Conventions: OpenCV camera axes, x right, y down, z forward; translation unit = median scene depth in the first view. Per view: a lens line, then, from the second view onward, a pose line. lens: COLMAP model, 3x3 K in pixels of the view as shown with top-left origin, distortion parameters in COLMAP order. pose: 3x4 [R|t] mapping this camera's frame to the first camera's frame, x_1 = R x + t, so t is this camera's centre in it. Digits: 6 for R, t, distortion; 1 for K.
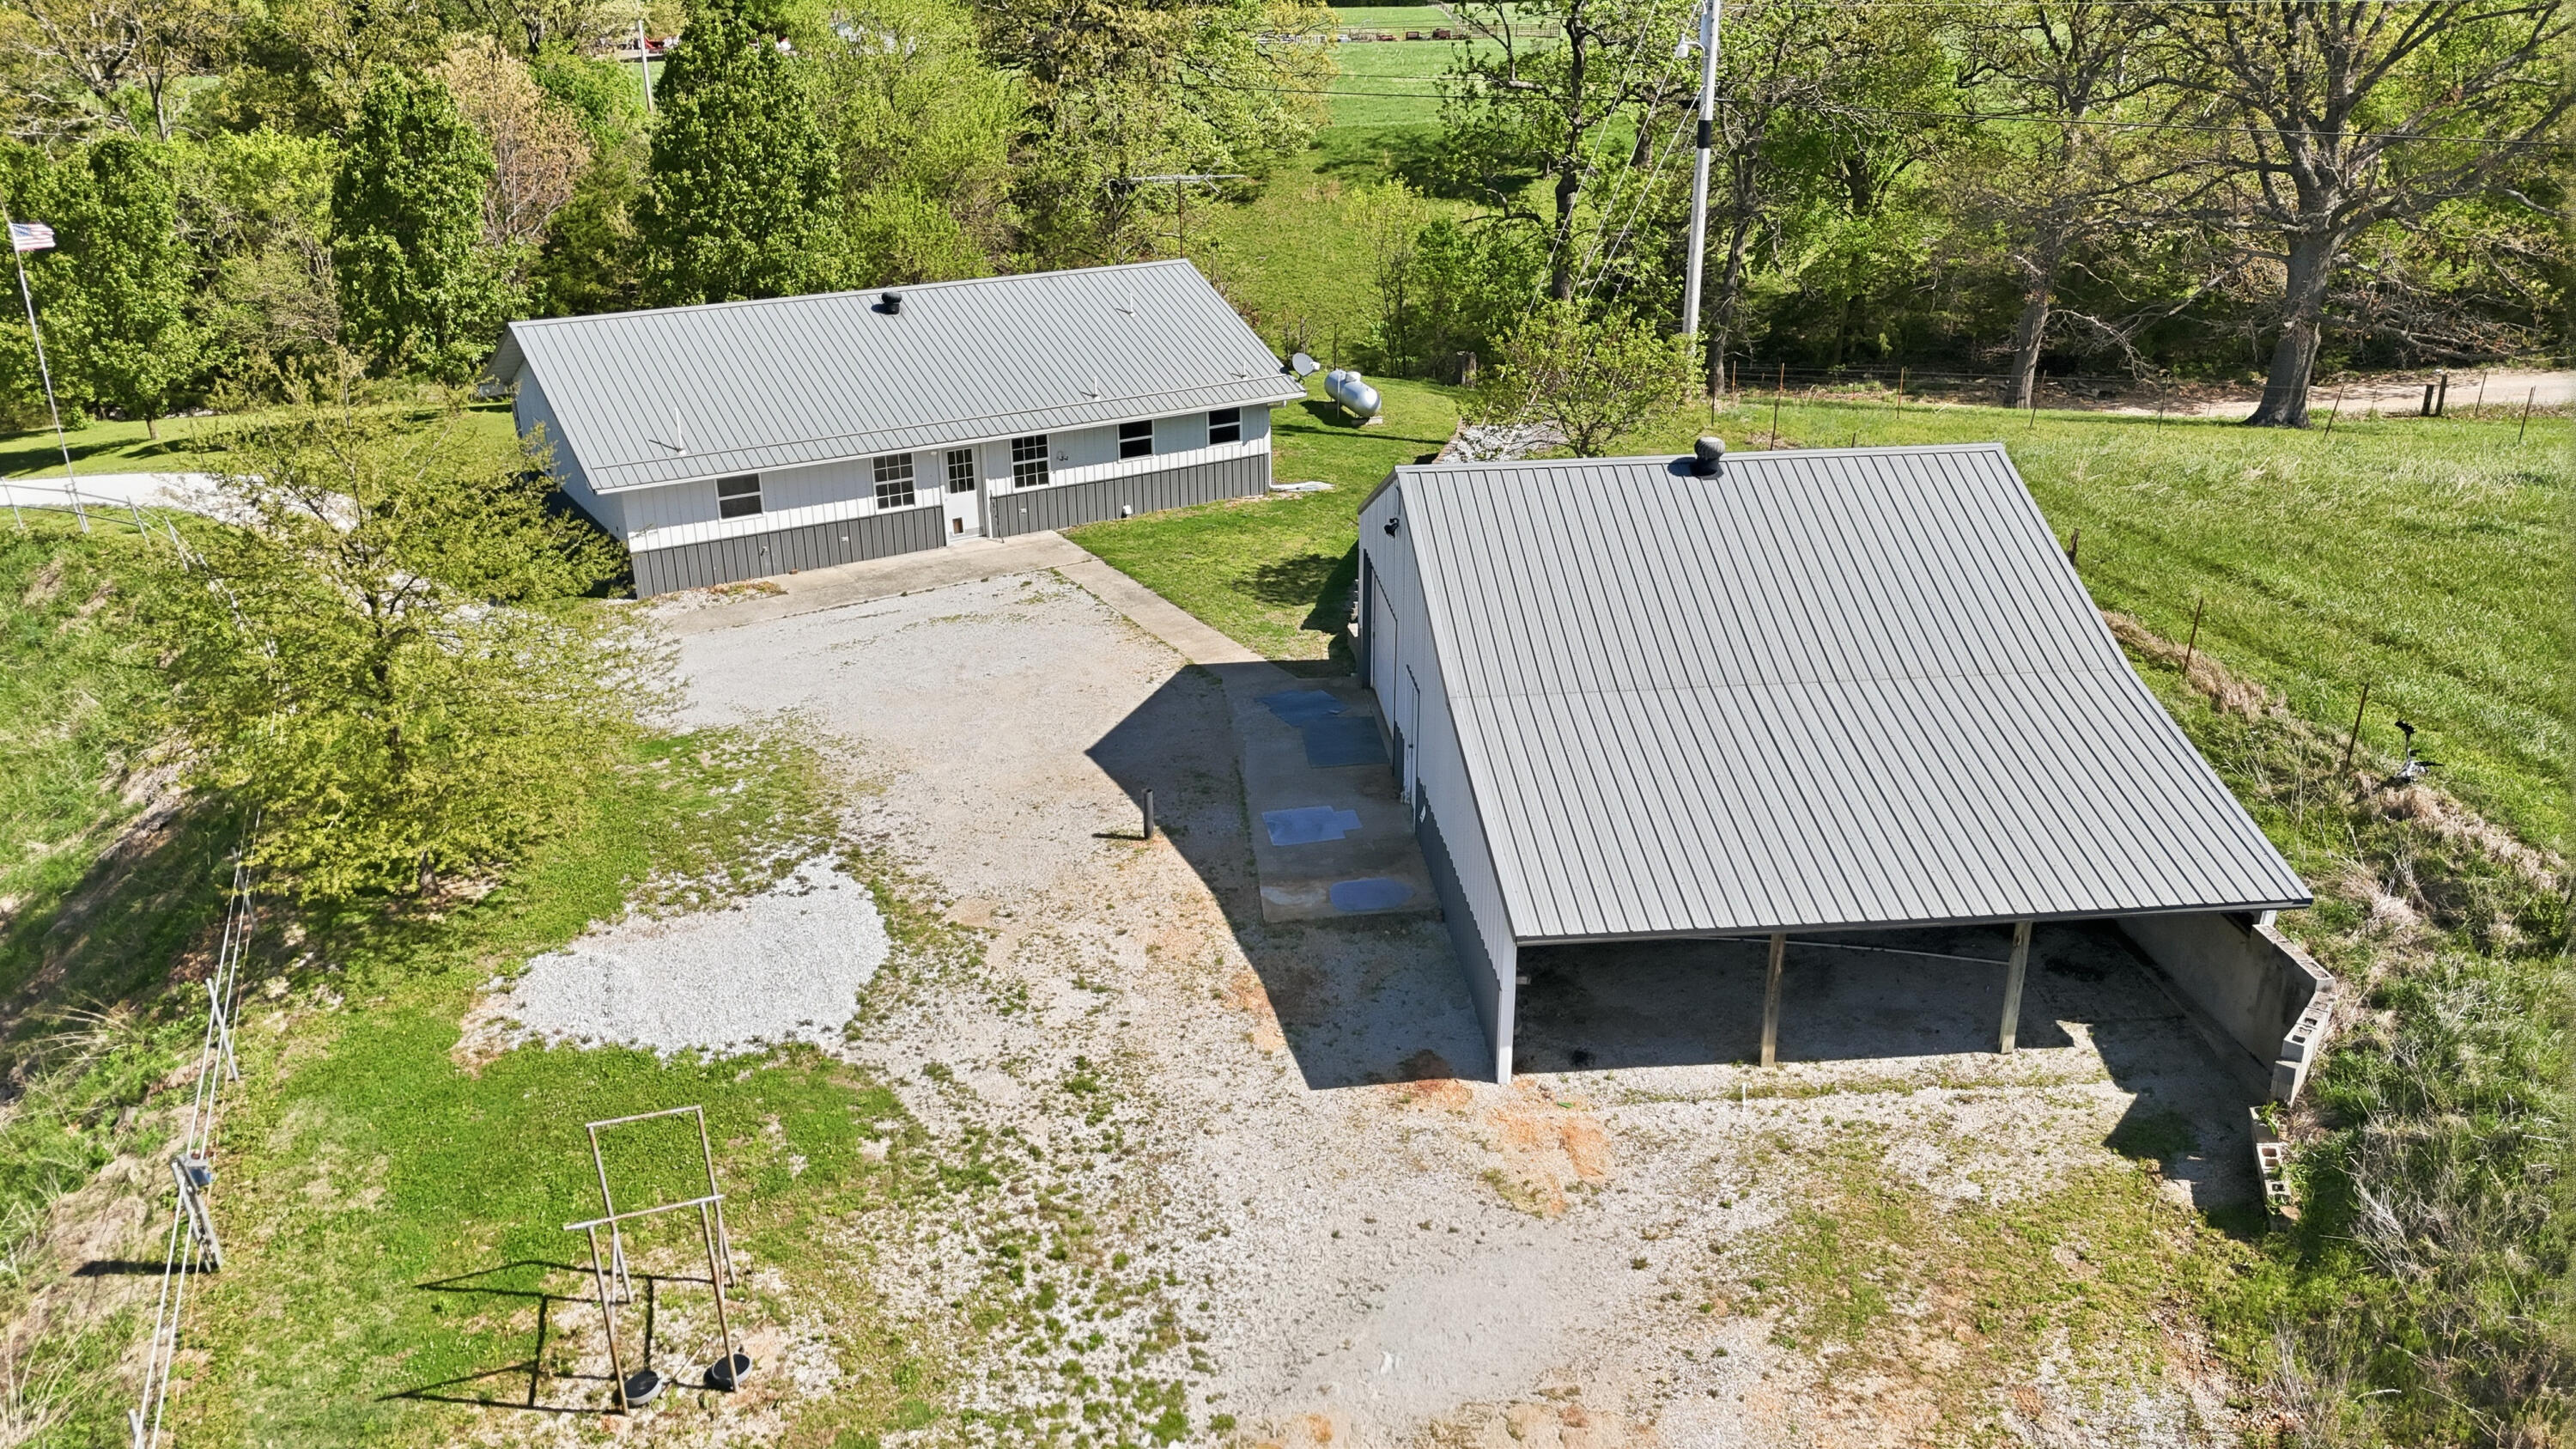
lens RADIAL K [[1879.7, 0, 1291.8], [0, 1879.7, 719.8], [0, 0, 1]] dist [0.078199, -0.060088]
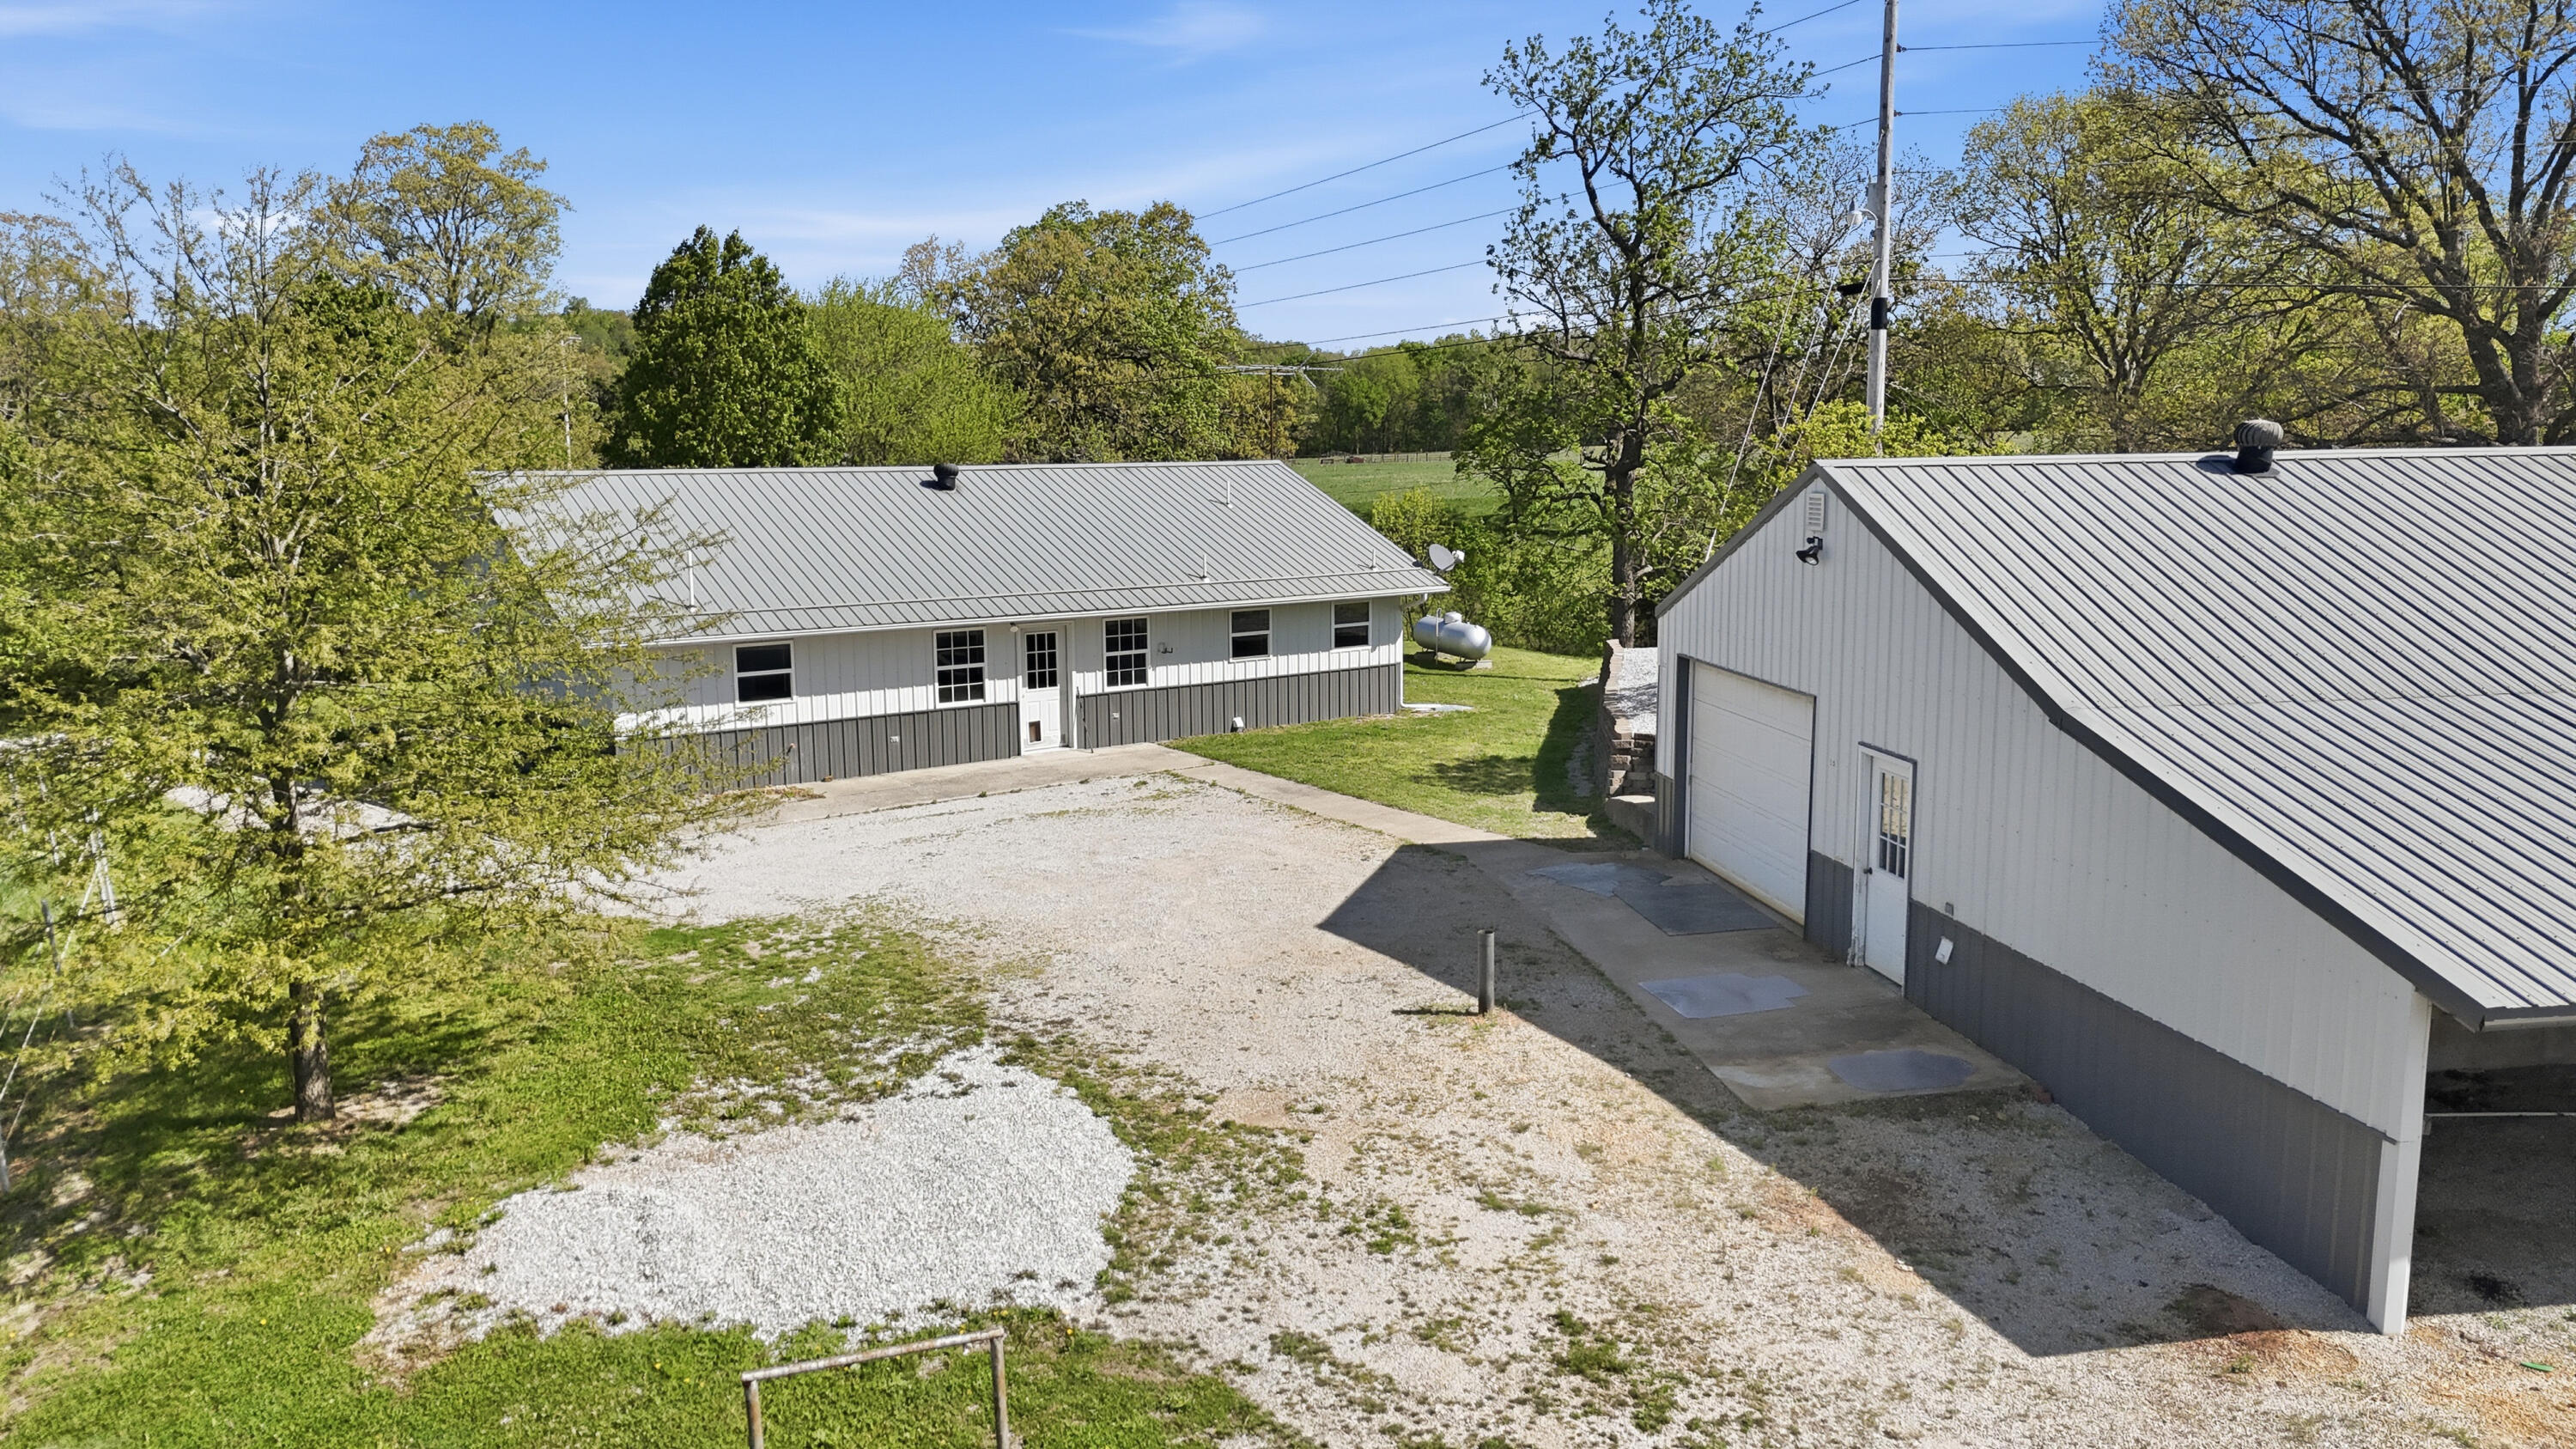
lens RADIAL K [[1879.7, 0, 1304.5], [0, 1879.7, 713.4], [0, 0, 1]] dist [0.078199, -0.060088]
pose [[0.997668, -0.011277, 0.067312, -0.197989], [0.026753, 0.971941, -0.233698, 0.124034], [-0.062788, 0.234954, 0.969976, 0.400274]]
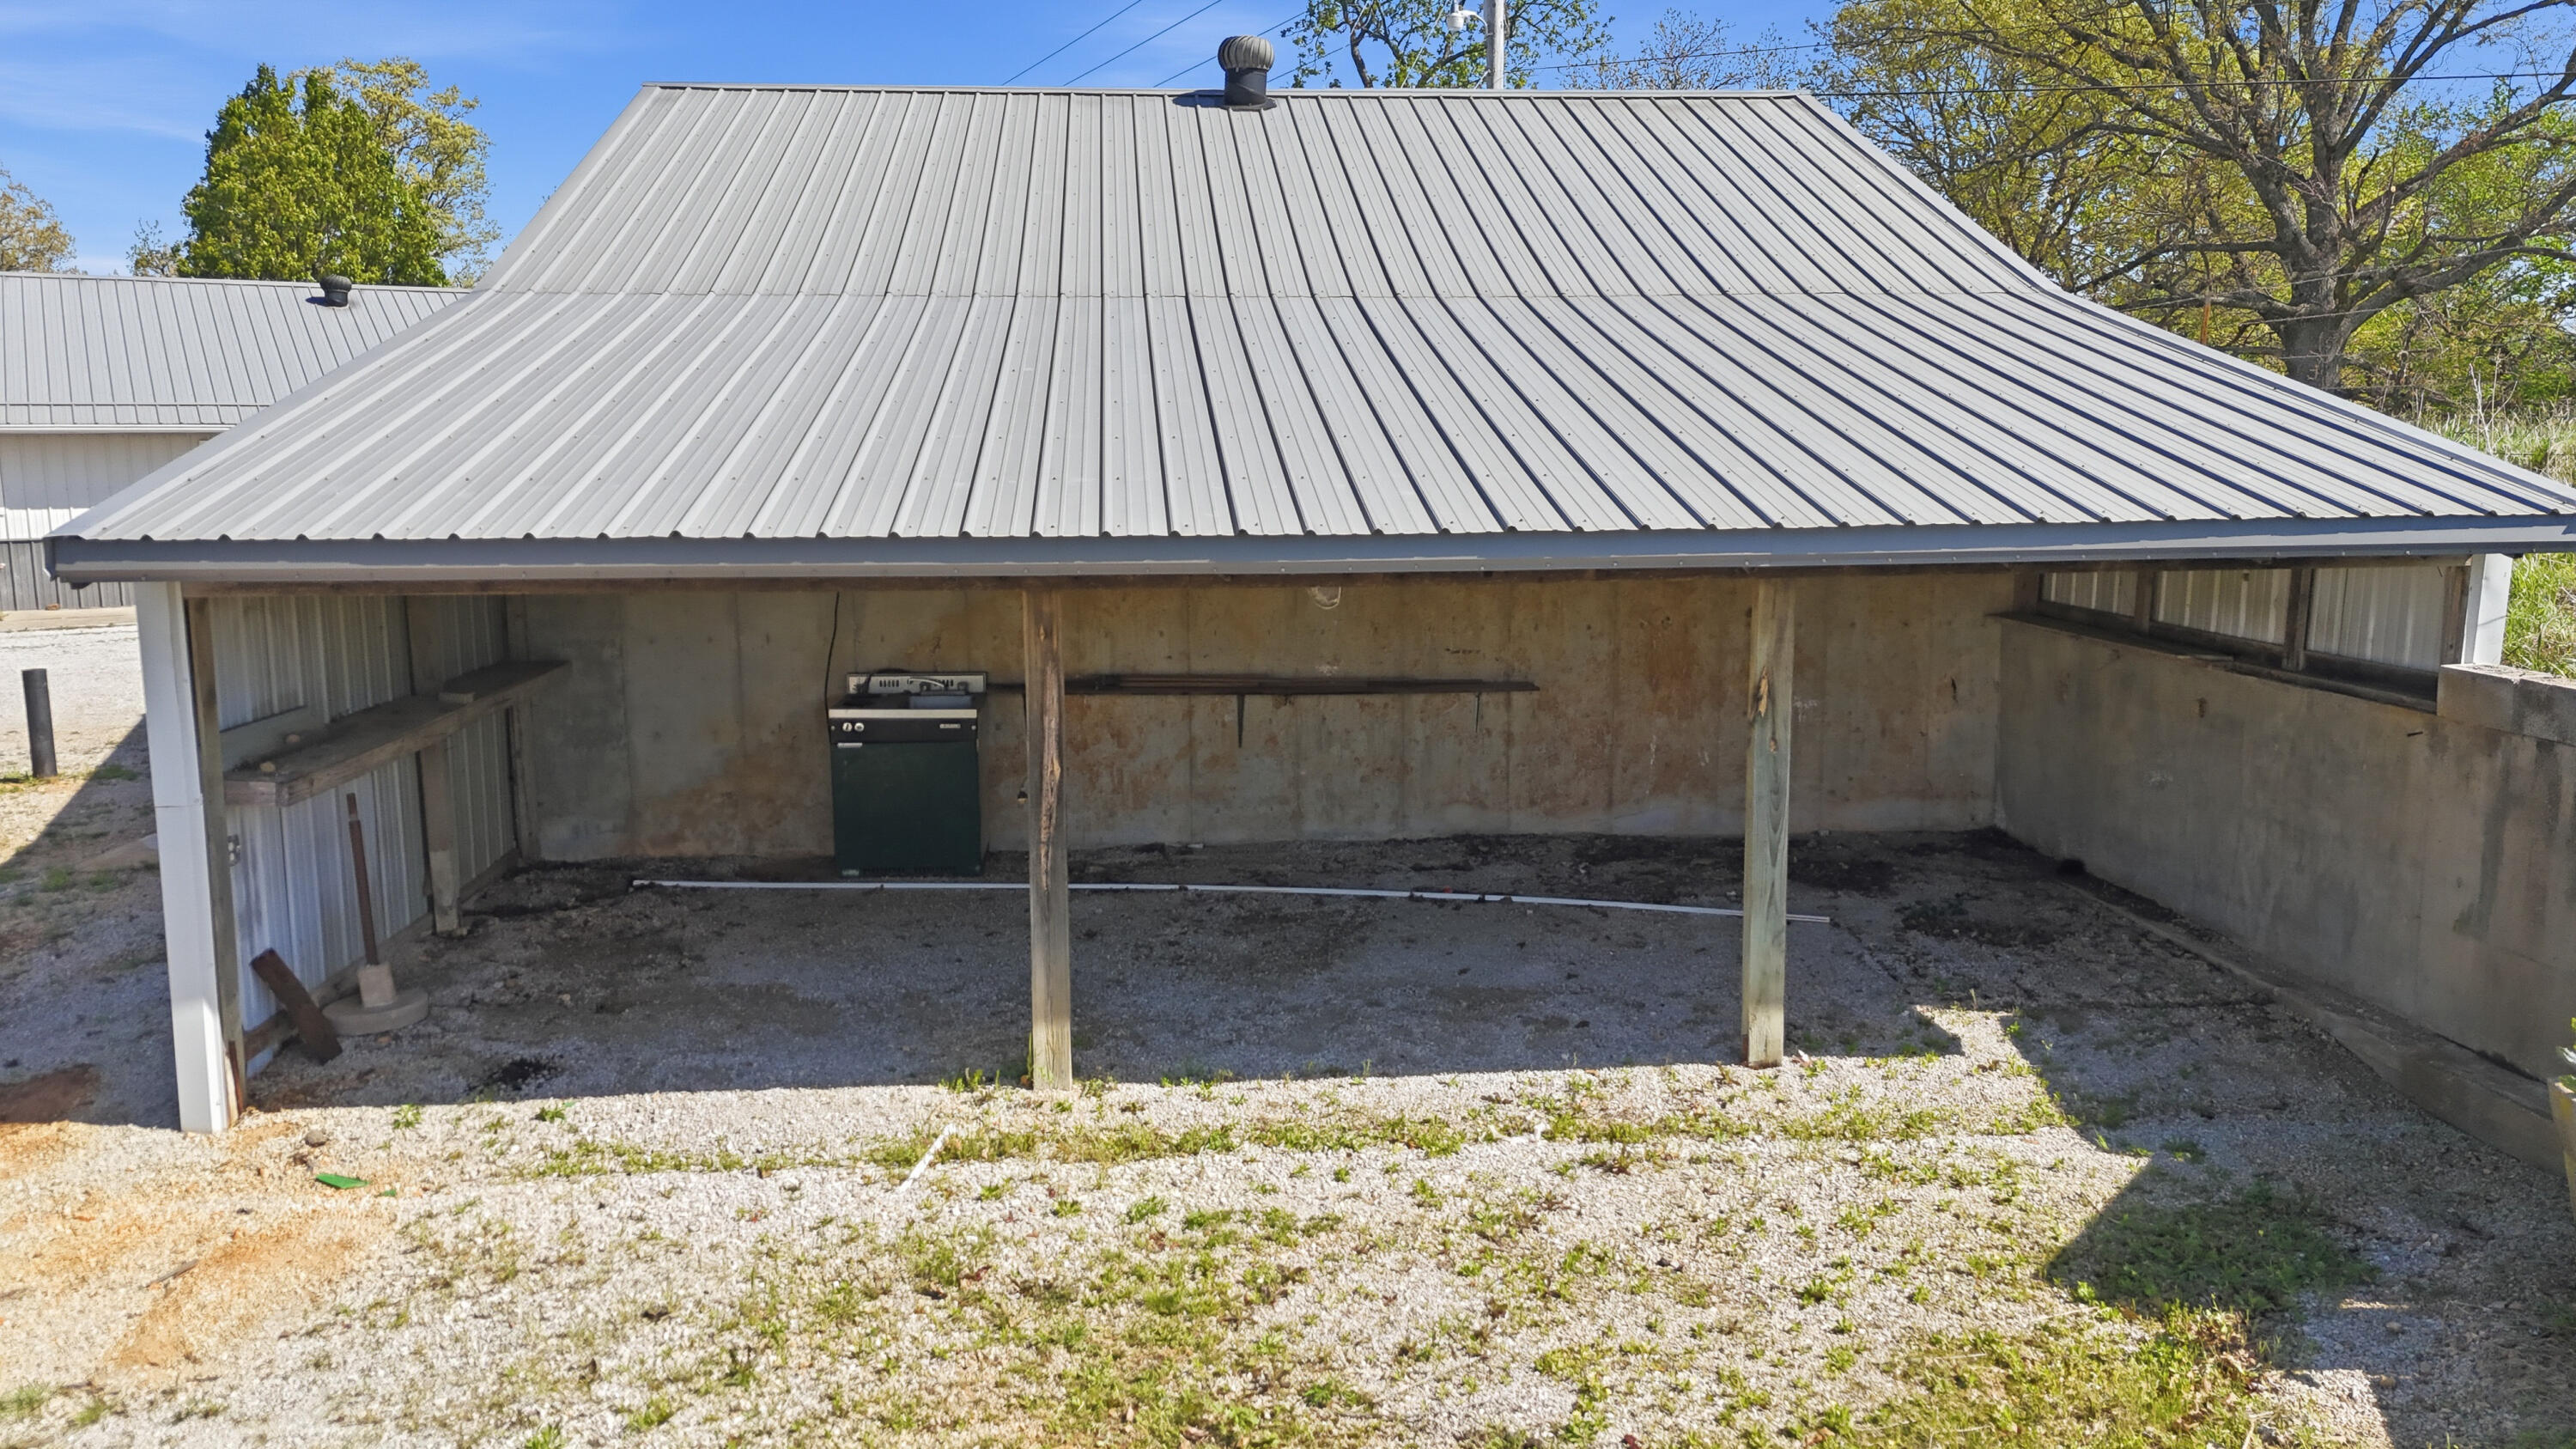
lens RADIAL K [[1879.7, 0, 1277.3], [0, 1879.7, 745.4], [0, 0, 1]] dist [0.078199, -0.060088]
pose [[0.999912, -0.000092, -0.013260, 0.262388], [-0.002806, 0.975866, -0.218351, 0.174278], [0.012960, 0.218369, 0.975780, 0.584574]]
